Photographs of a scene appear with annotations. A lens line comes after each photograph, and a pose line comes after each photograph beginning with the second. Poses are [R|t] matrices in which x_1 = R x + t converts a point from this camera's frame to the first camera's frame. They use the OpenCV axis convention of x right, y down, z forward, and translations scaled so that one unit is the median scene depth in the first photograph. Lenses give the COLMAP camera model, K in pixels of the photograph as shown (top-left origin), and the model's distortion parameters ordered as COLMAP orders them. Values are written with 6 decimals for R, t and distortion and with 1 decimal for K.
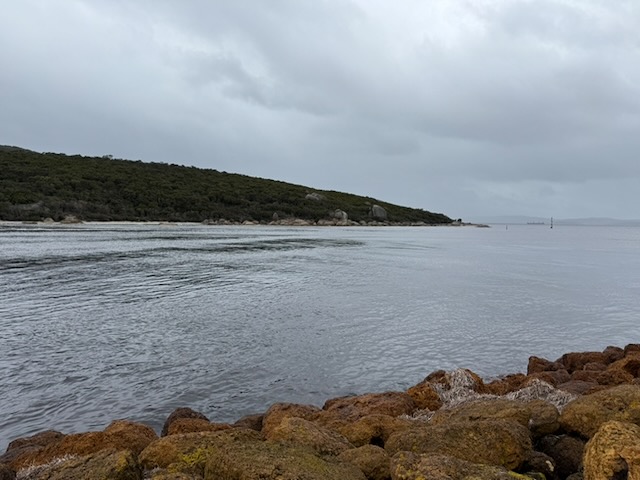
lens RADIAL K [[443.5, 0, 322.8], [0, 443.5, 240.3], [0, 0, 1]] dist [-0.010310, -0.008453]
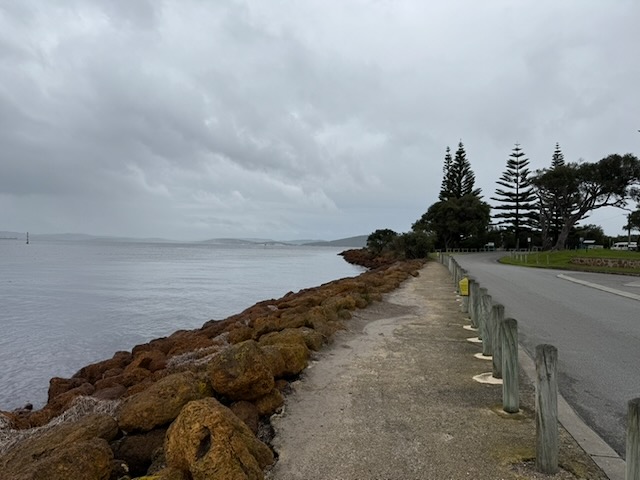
lens RADIAL K [[443.5, 0, 320.0], [0, 443.5, 240.8], [0, 0, 1]] dist [-0.010310, -0.008453]
pose [[0.482254, 0.005820, 0.876012, -0.179934], [0.023706, 0.999525, -0.019691, -0.004632], [-0.875711, 0.030262, 0.481887, 0.050853]]
